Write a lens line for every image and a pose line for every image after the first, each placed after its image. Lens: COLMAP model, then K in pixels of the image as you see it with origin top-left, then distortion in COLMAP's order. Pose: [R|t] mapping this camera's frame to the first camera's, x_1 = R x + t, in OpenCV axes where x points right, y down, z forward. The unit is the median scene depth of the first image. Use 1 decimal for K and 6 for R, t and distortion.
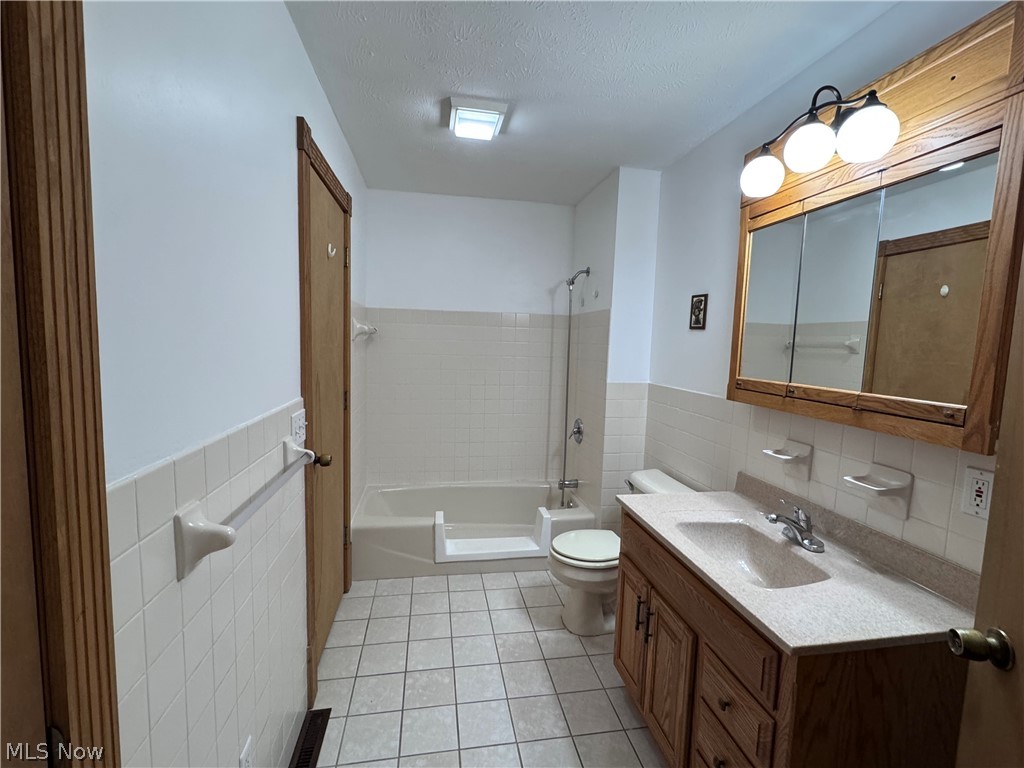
lens RADIAL K [[461.3, 0, 512.1], [0, 461.3, 383.6], [0, 0, 1]] dist [-0.003723, -0.000337]
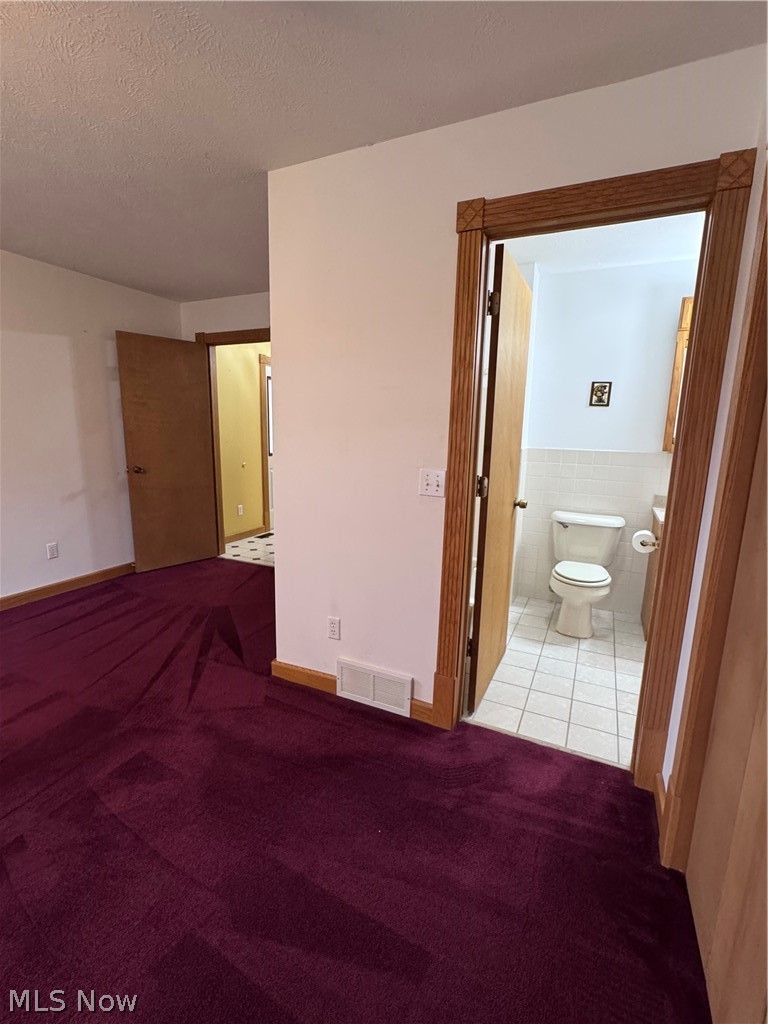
lens RADIAL K [[461.3, 0, 385.3], [0, 461.3, 512.2], [0, 0, 1]] dist [-0.003723, -0.000337]
pose [[0.573407, -0.168932, 0.801665, -1.205101], [0.076335, 0.985270, 0.153023, -0.064028], [-0.815707, -0.026549, 0.577856, 0.715069]]
